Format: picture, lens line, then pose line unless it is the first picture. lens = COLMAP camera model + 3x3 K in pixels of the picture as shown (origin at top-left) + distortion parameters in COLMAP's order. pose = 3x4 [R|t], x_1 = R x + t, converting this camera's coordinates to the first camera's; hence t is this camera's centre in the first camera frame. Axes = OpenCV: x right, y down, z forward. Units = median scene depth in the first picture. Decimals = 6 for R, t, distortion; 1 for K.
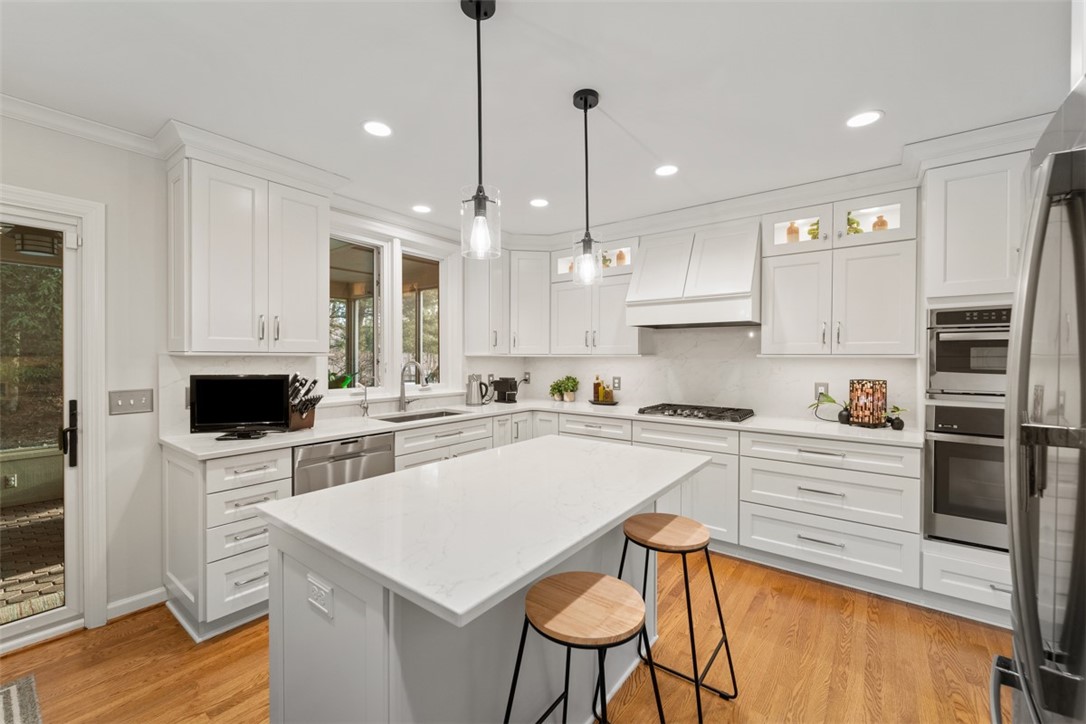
lens RADIAL K [[441.0, 0, 544.6], [0, 441.0, 362.8], [0, 0, 1]] dist [-0.000341, -0.003273]
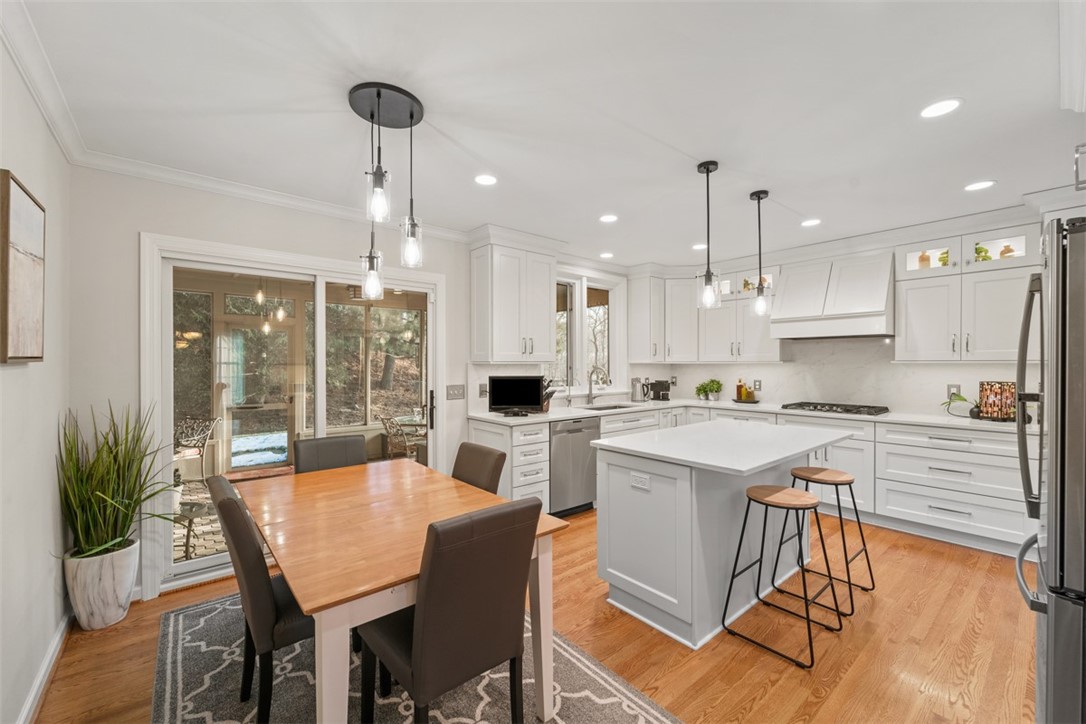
lens RADIAL K [[441.0, 0, 540.0], [0, 441.0, 368.3], [0, 0, 1]] dist [-0.000341, -0.003273]
pose [[0.973536, -0.002664, -0.228517, -0.187774], [0.001983, 0.999993, -0.003211, 0.003779], [0.228524, 0.002673, 0.973535, -0.414033]]
